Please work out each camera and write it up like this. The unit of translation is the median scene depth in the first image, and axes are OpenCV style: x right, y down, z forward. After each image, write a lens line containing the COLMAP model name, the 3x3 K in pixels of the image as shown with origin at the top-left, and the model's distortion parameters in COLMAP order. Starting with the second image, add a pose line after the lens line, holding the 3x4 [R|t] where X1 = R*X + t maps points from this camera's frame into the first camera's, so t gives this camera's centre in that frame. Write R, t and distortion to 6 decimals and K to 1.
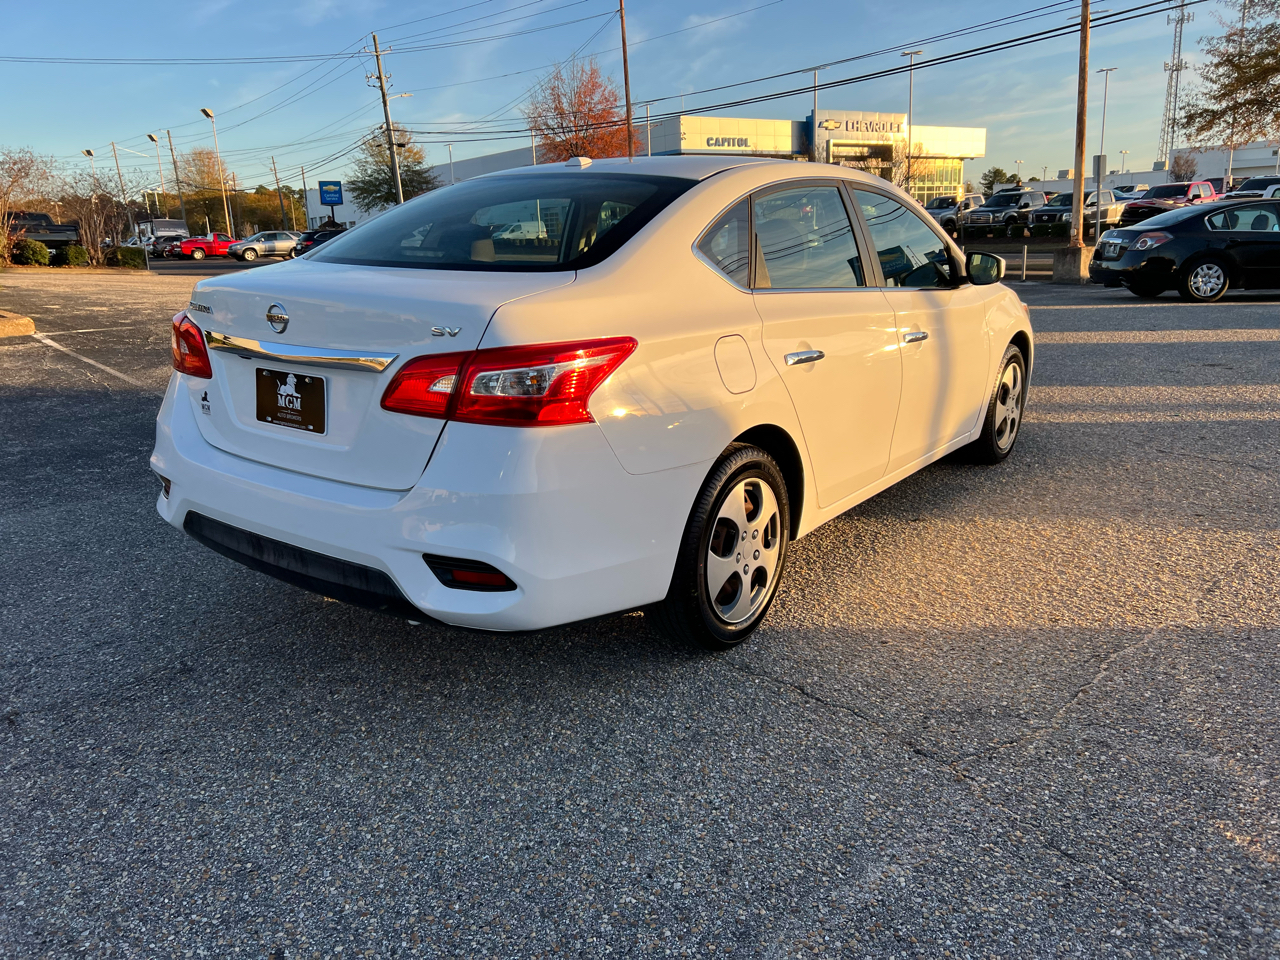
lens RADIAL K [[960.5, 0, 639.6], [0, 960.5, 476.7], [0, 0, 1]] dist [0.047173, -0.048360]
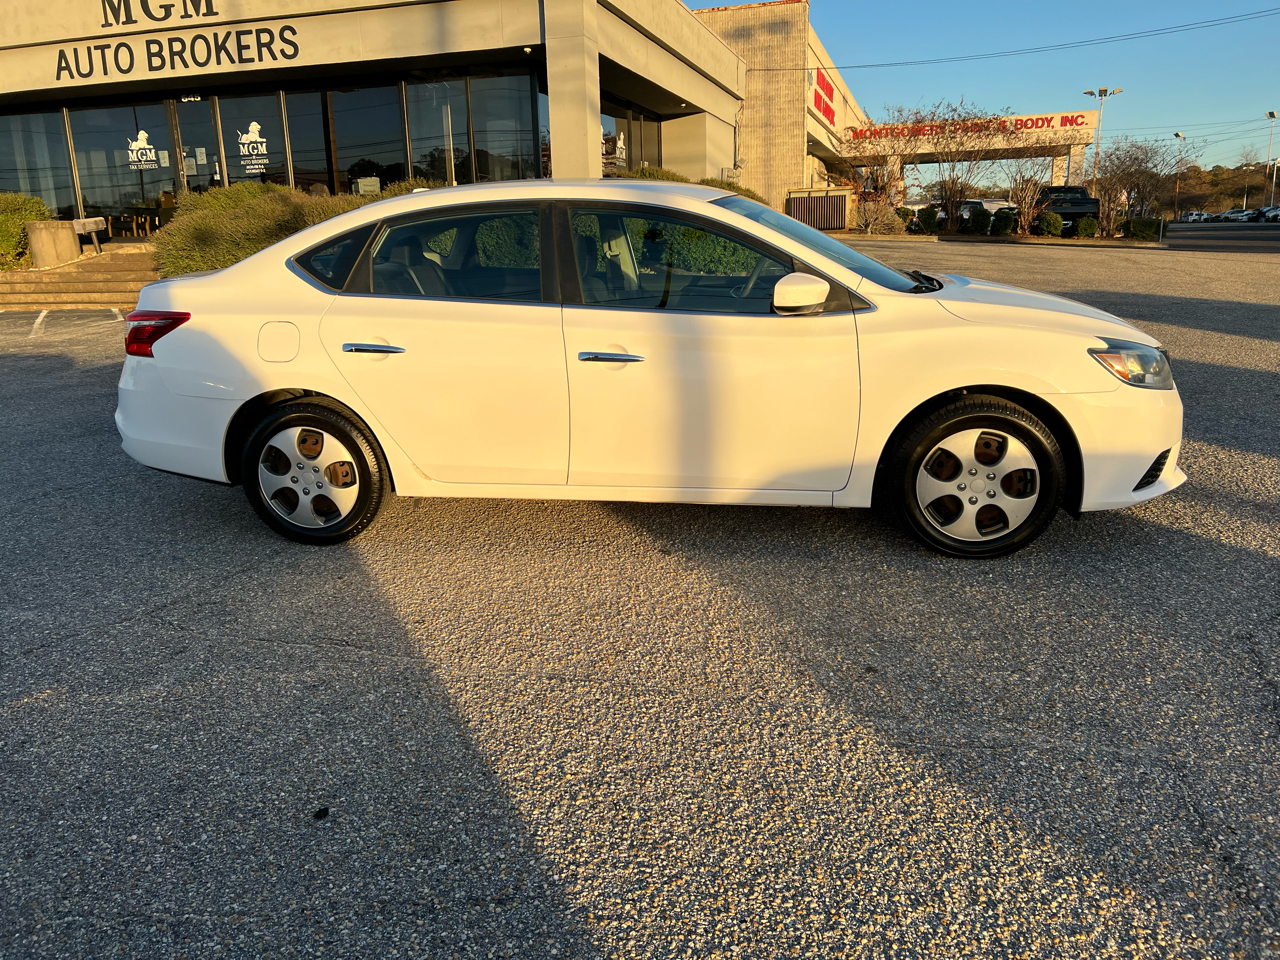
lens RADIAL K [[960.5, 0, 620.1], [0, 960.5, 466.9], [0, 0, 1]] dist [0.047173, -0.048360]
pose [[0.453066, 0.226409, -0.862247, 1.039685], [-0.205349, 0.967707, 0.146201, -0.161523], [0.867504, 0.110823, 0.484928, 0.485061]]
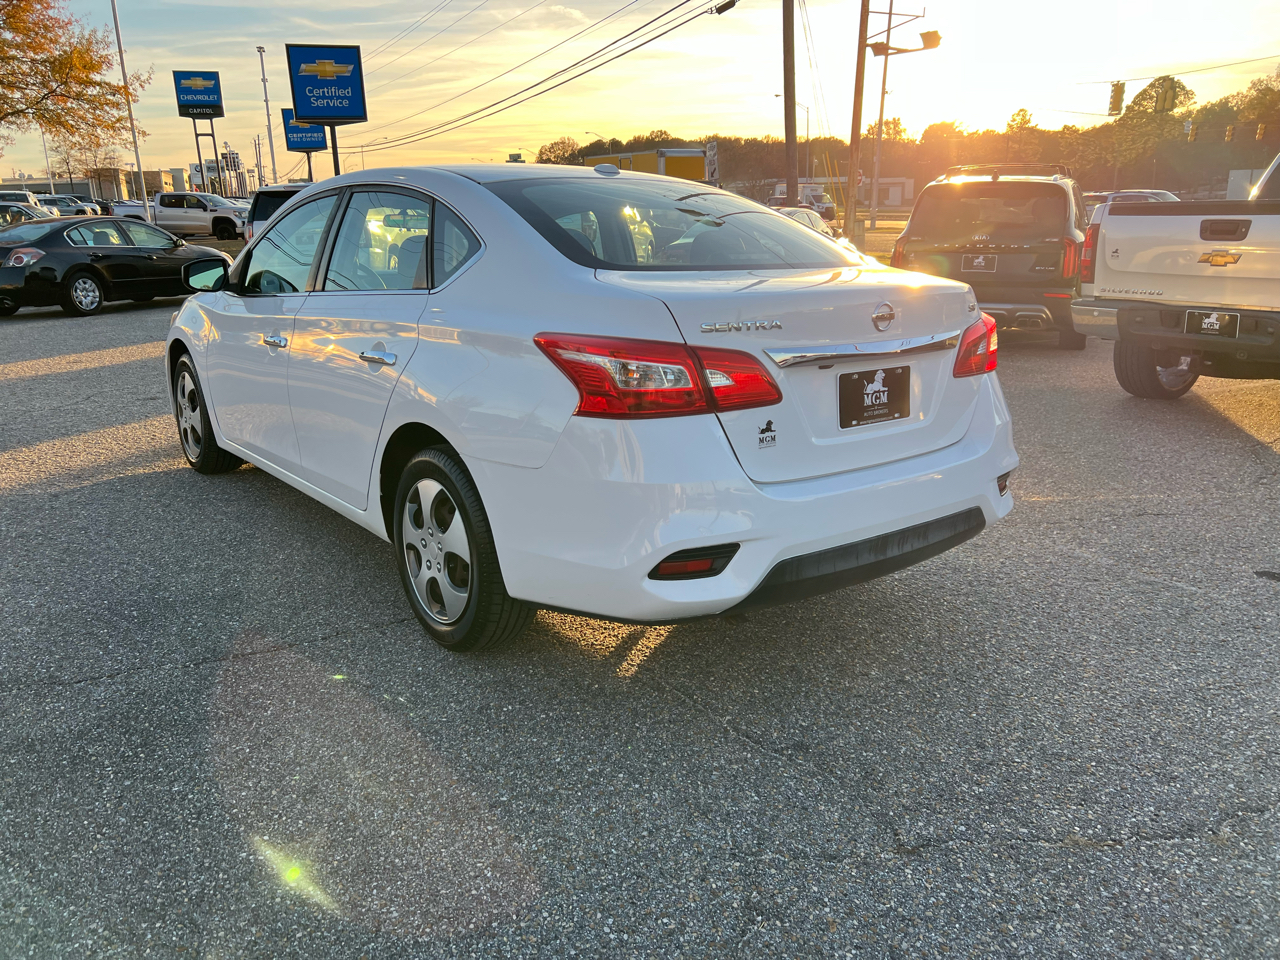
lens RADIAL K [[960.5, 0, 629.8], [0, 960.5, 470.7], [0, 0, 1]] dist [0.047173, -0.048360]
pose [[0.276905, -0.227284, 0.933630, -0.837996], [0.249536, 0.955298, 0.158549, -0.137689], [-0.927931, 0.189071, 0.321242, 0.549621]]
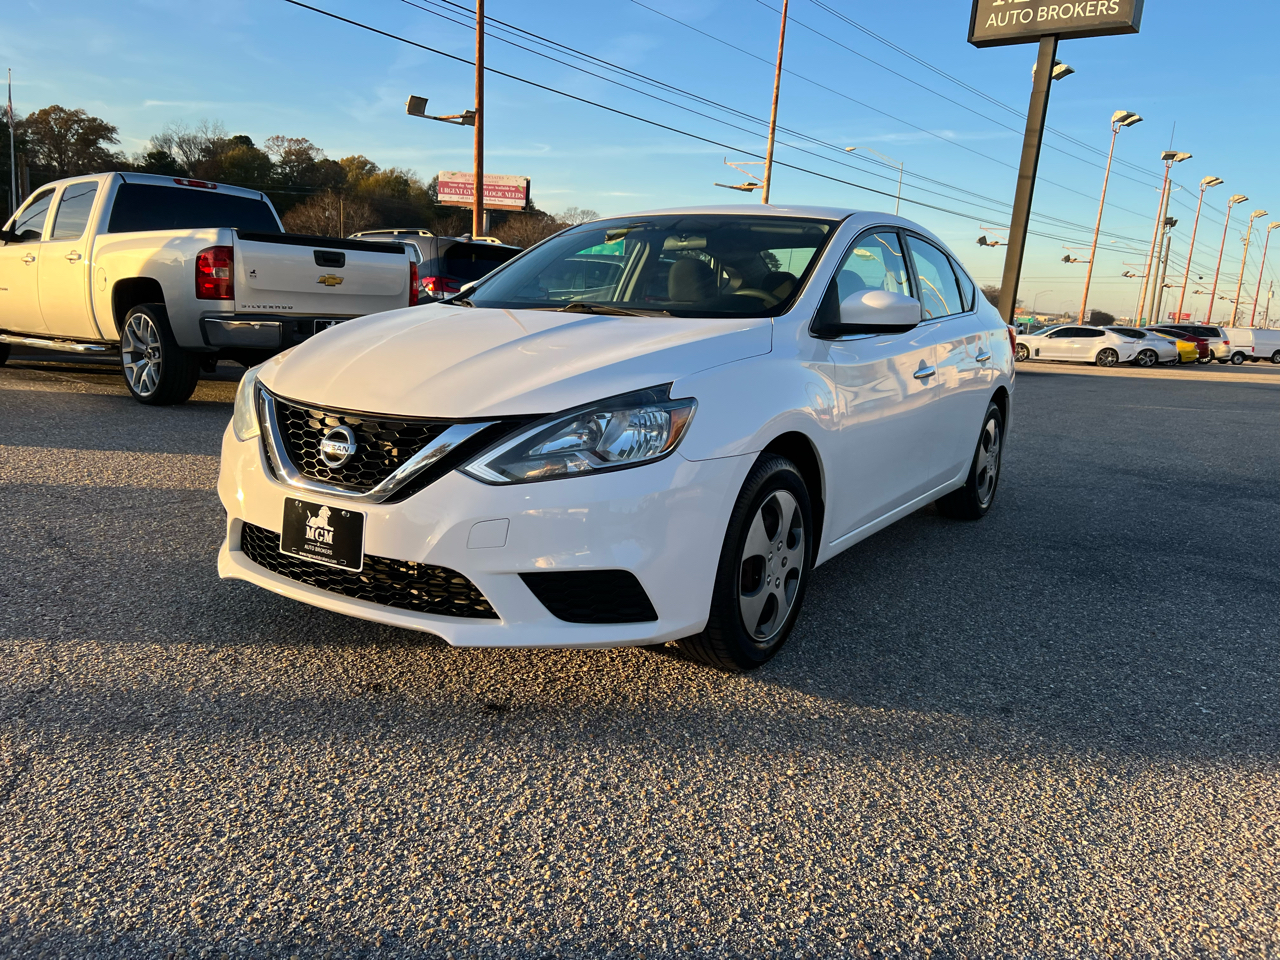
lens RADIAL K [[960.5, 0, 633.7], [0, 960.5, 472.6], [0, 0, 1]] dist [0.047173, -0.048360]
pose [[-0.997253, -0.030558, -0.067471, 0.263021], [-0.056674, 0.901309, 0.429453, -0.481056], [0.047689, 0.432097, -0.900565, 1.962781]]
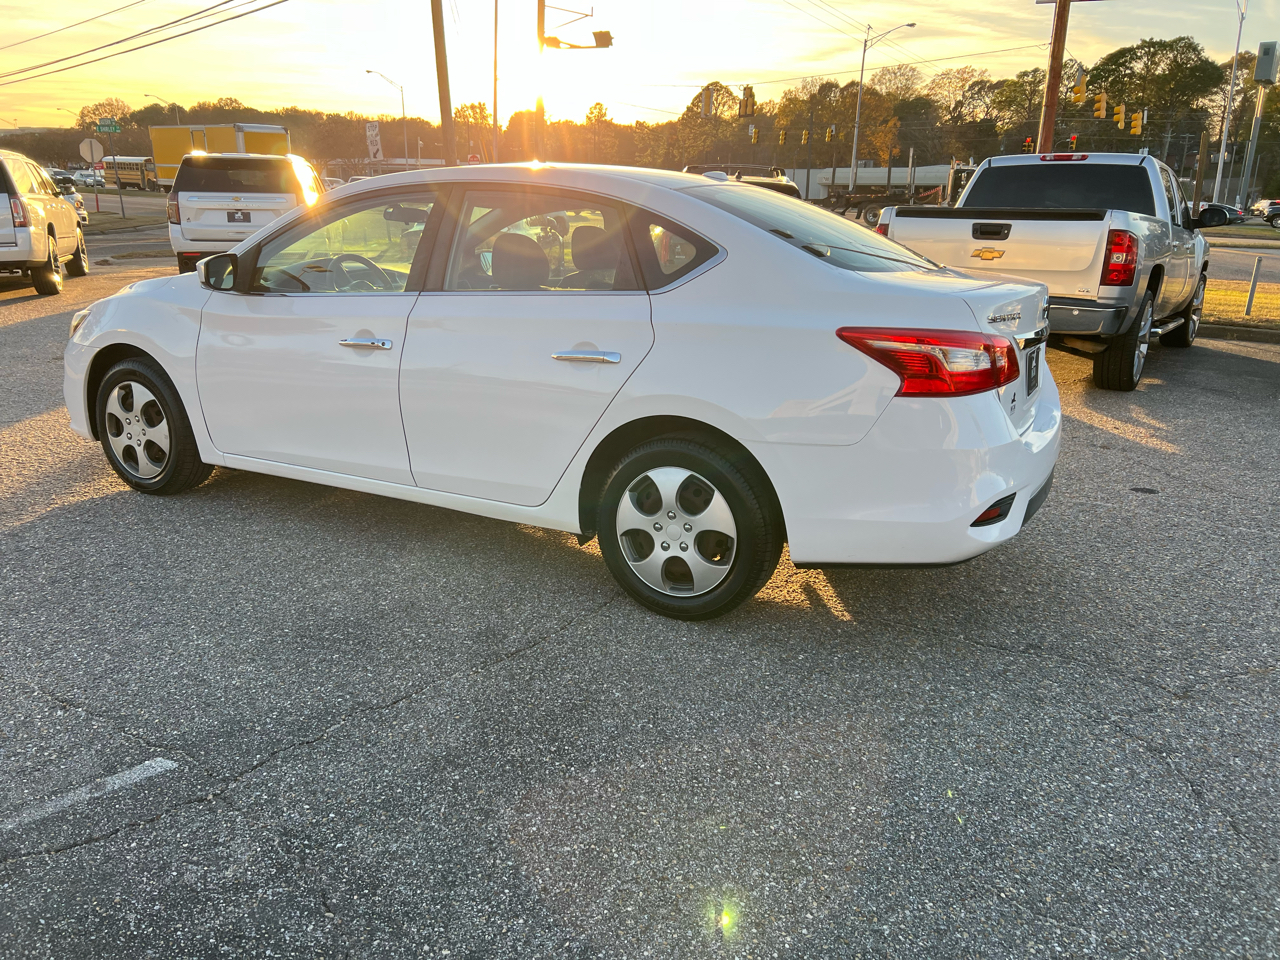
lens RADIAL K [[960.5, 0, 630.0], [0, 960.5, 487.8], [0, 0, 1]] dist [0.047173, -0.048360]
pose [[-0.124377, -0.265238, 0.956127, -0.945155], [0.241492, 0.926542, 0.288446, -0.262787], [-0.962399, 0.266773, -0.051188, 0.970076]]
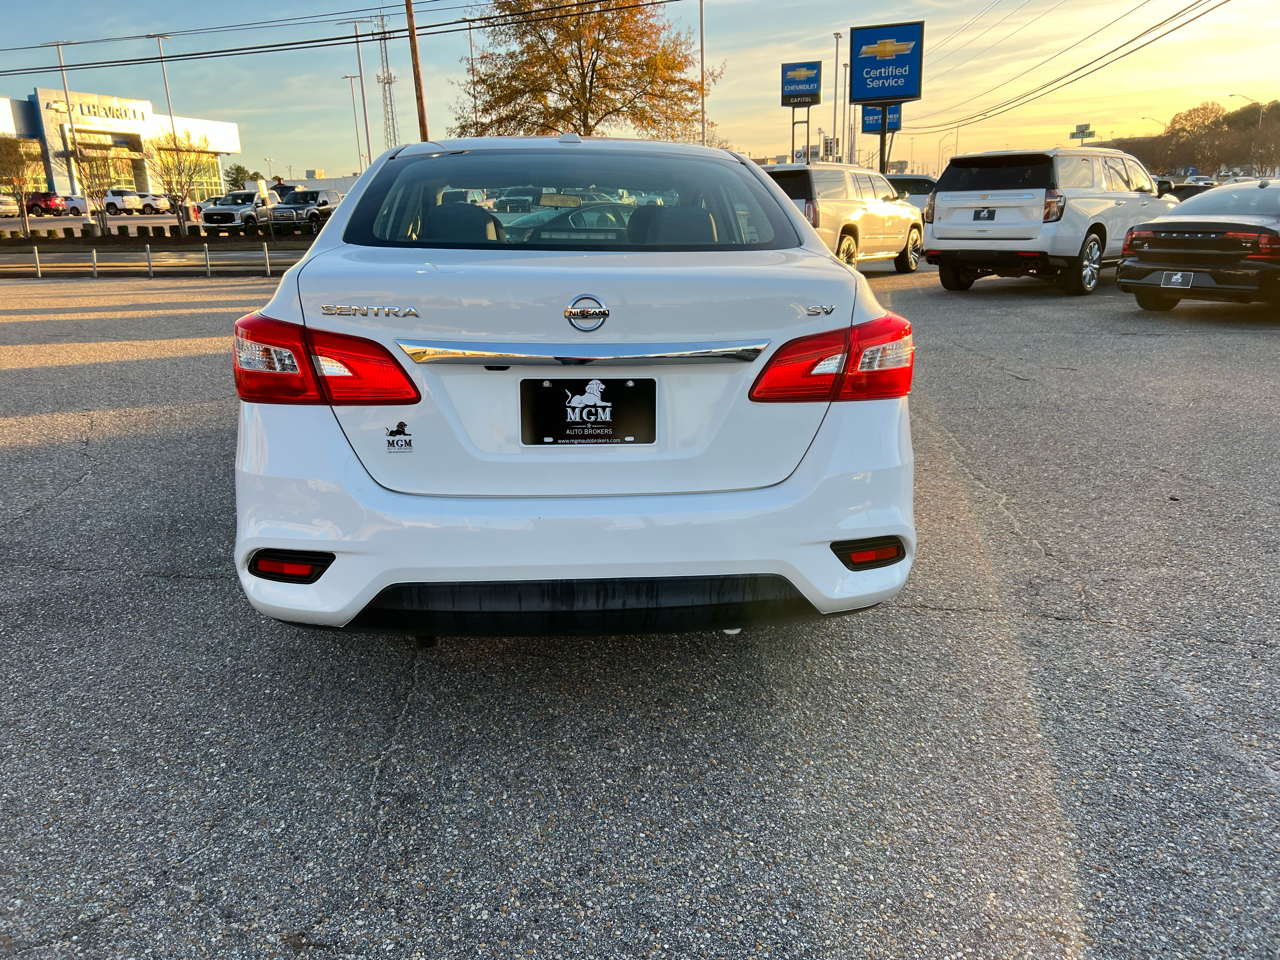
lens RADIAL K [[960.5, 0, 633.0], [0, 960.5, 478.4], [0, 0, 1]] dist [0.047173, -0.048360]
pose [[0.755216, -0.168341, 0.633491, -0.514059], [0.165966, 0.984075, 0.063648, -0.040894], [-0.634117, 0.057070, 0.771128, 0.201852]]
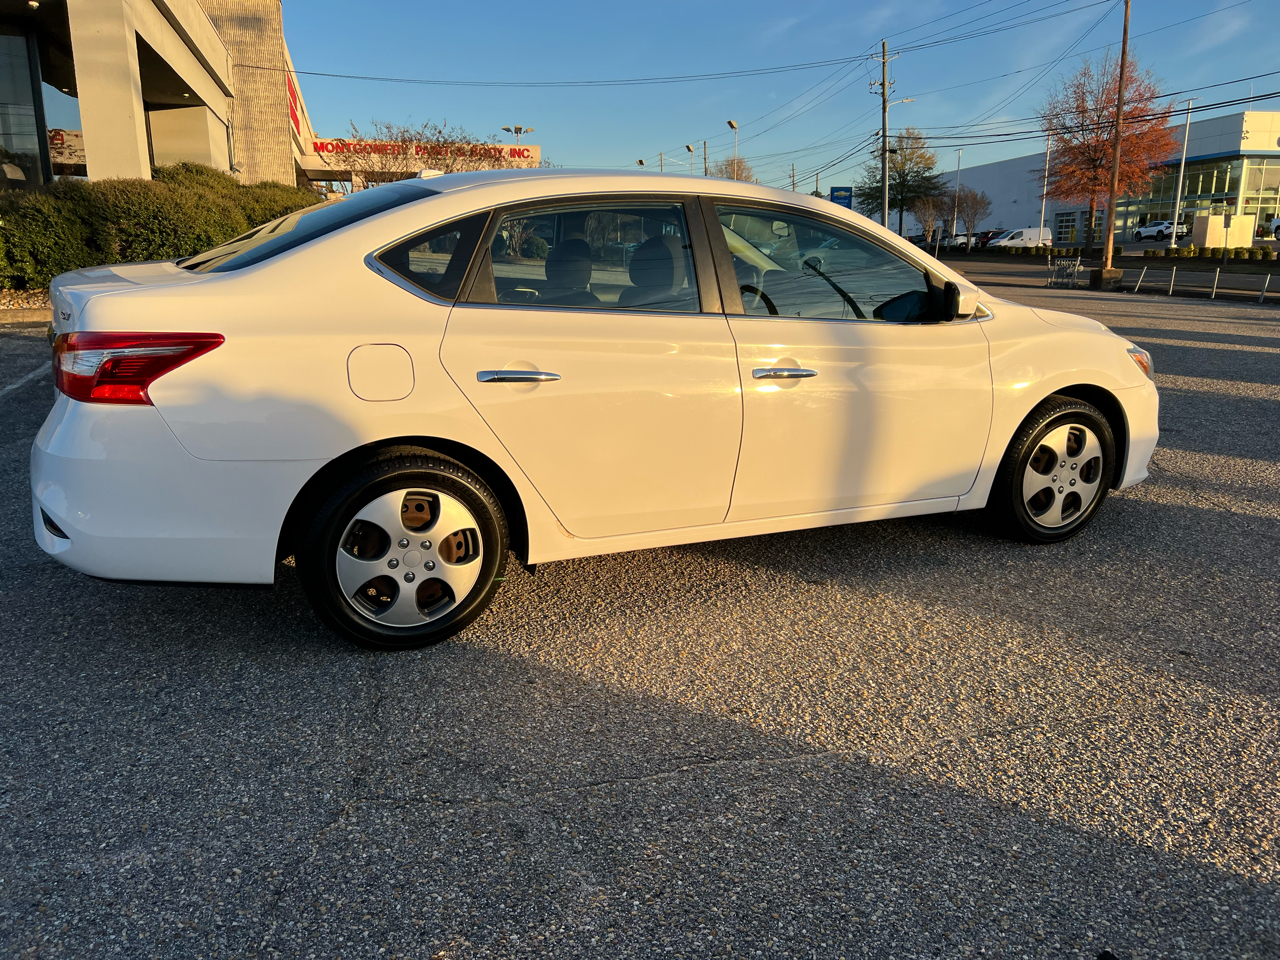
lens RADIAL K [[960.5, 0, 631.7], [0, 960.5, 476.1], [0, 0, 1]] dist [0.047173, -0.048360]
pose [[0.866917, 0.149275, -0.475575, 0.533430], [-0.152023, 0.987828, 0.032942, -0.052529], [0.474704, 0.043740, 0.879058, 0.145496]]
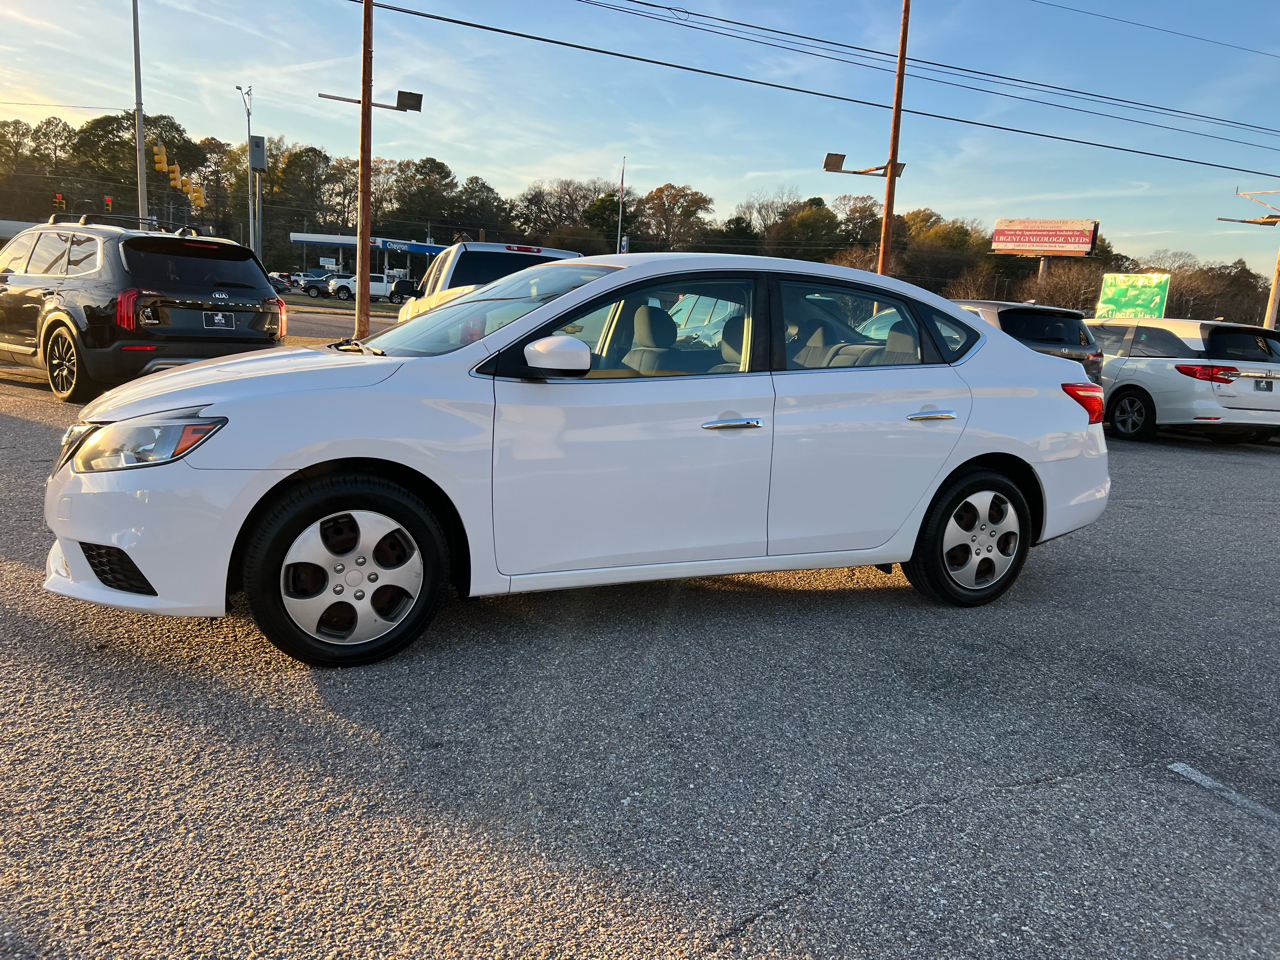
lens RADIAL K [[960.5, 0, 633.0], [0, 960.5, 472.2], [0, 0, 1]] dist [0.047173, -0.048360]
pose [[-0.877704, -0.118833, 0.464235, -0.390336], [0.074776, 0.922935, 0.377624, -0.480712], [-0.473332, 0.366156, -0.801178, 1.858757]]
